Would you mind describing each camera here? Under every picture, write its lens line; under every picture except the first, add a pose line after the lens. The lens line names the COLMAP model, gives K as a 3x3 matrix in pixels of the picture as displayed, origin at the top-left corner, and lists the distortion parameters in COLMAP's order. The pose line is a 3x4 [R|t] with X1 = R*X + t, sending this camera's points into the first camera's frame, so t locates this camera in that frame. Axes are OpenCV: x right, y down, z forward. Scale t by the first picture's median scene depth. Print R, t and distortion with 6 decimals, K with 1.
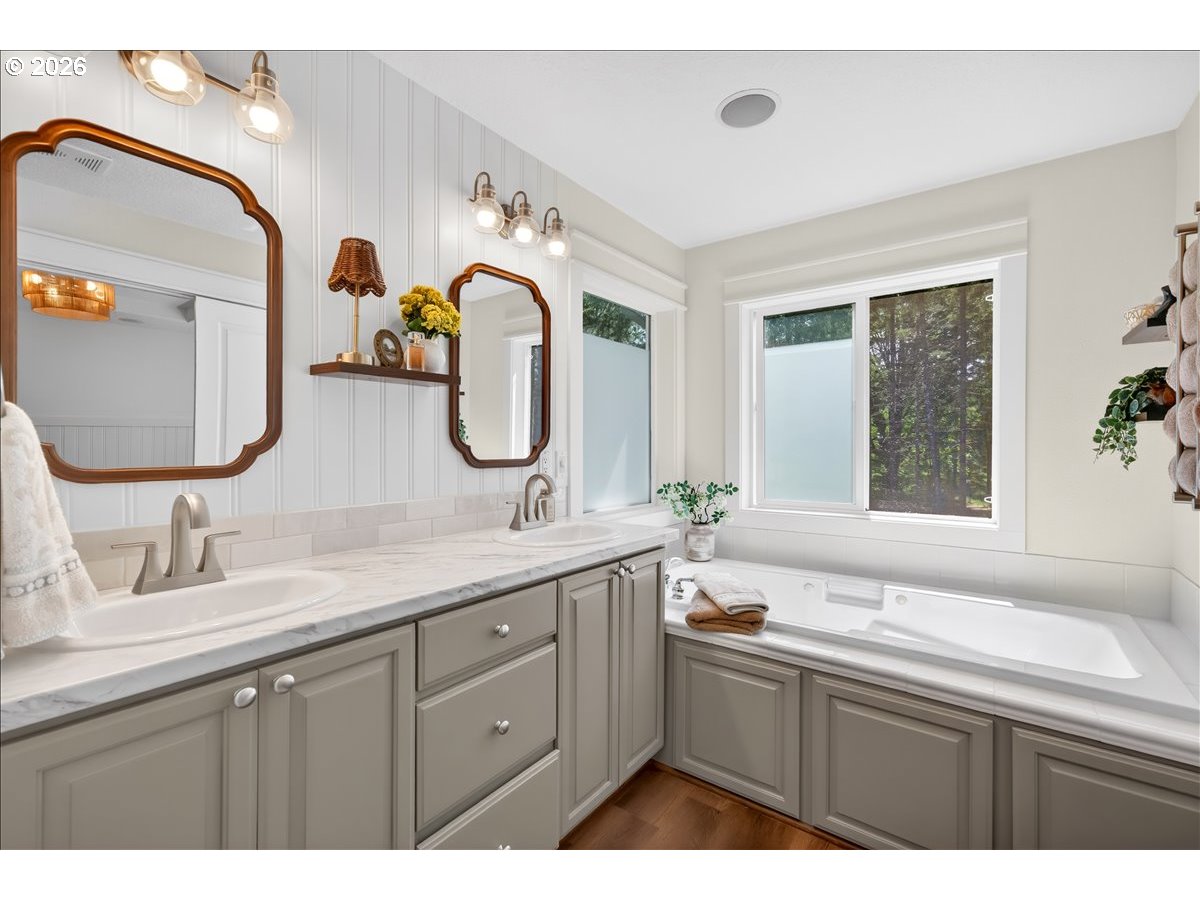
lens RADIAL K [[528.2, 0, 600.0], [0, 528.2, 450.0], [0, 0, 1]] dist [-0.000816, 0.000098]
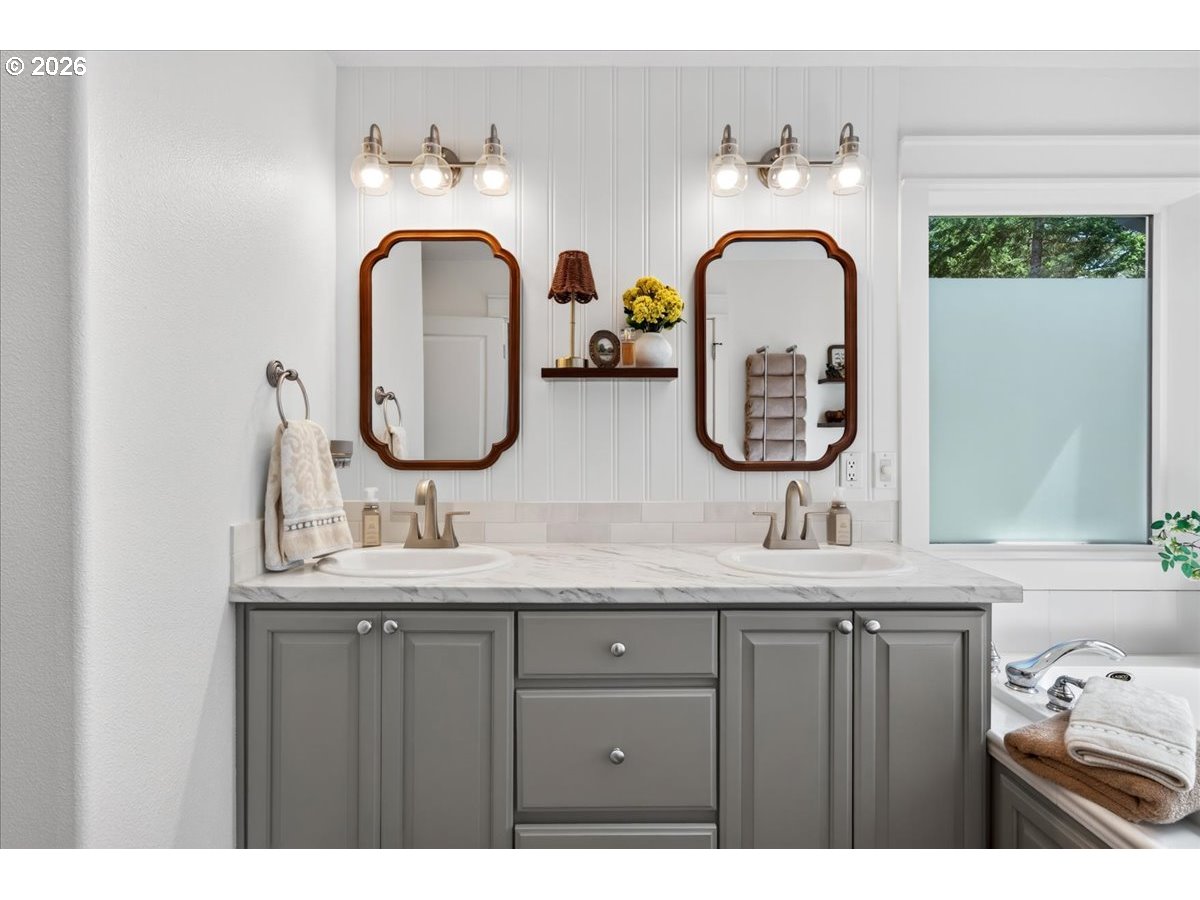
lens RADIAL K [[581.1, 0, 600.0], [0, 581.1, 450.0], [0, 0, 1]] dist [-0.000703, 0.000423]
pose [[0.606299, 0.002274, -0.795234, 0.346695], [-0.004745, 0.999988, -0.000758, 0.002753], [0.795223, 0.004233, 0.606302, 0.223723]]
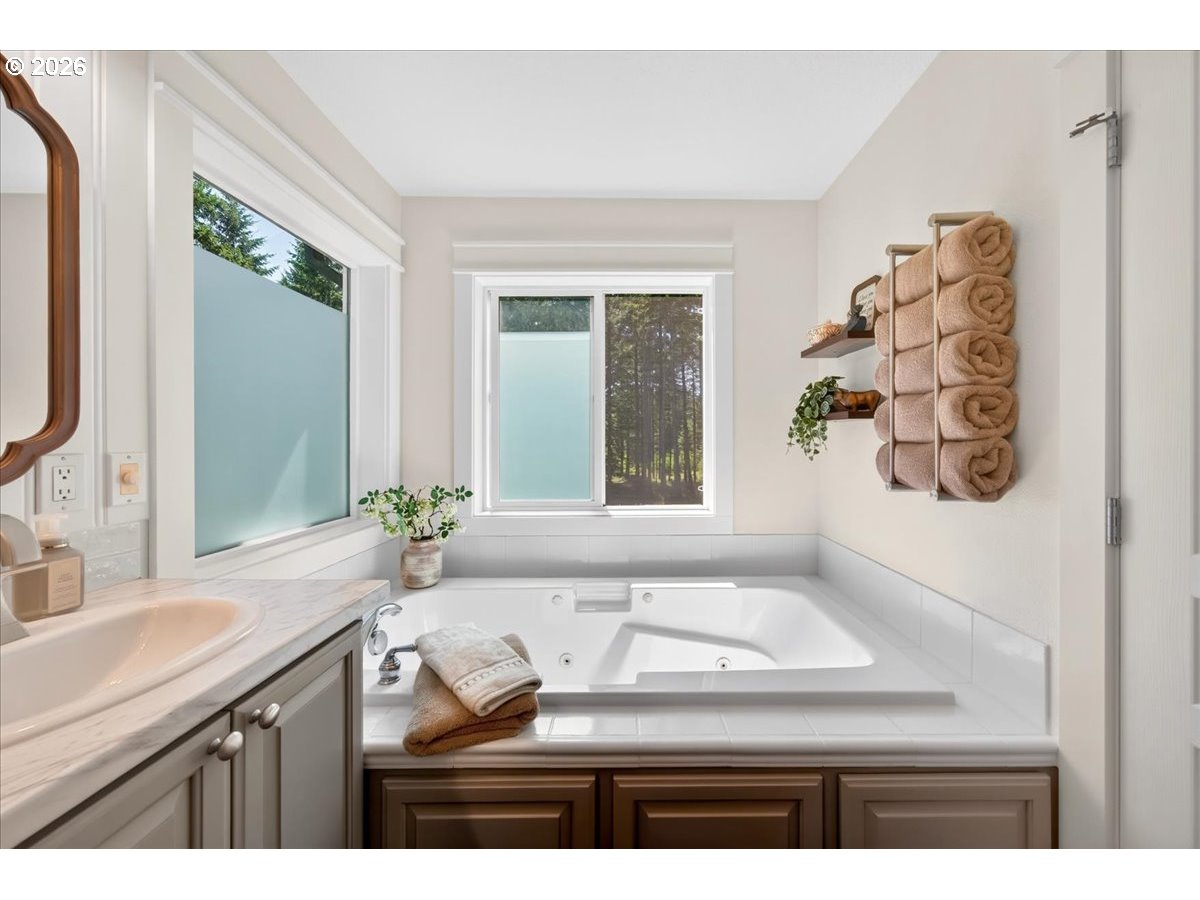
lens RADIAL K [[413.0, 0, 623.0], [0, 413.0, 443.9], [0, 0, 1]] dist [-0.001020, 0.000008]
pose [[0.792536, -0.004057, 0.609812, 0.069049], [0.005741, 0.999983, -0.000808, -0.001795], [-0.609799, 0.004142, 0.792546, 0.435644]]
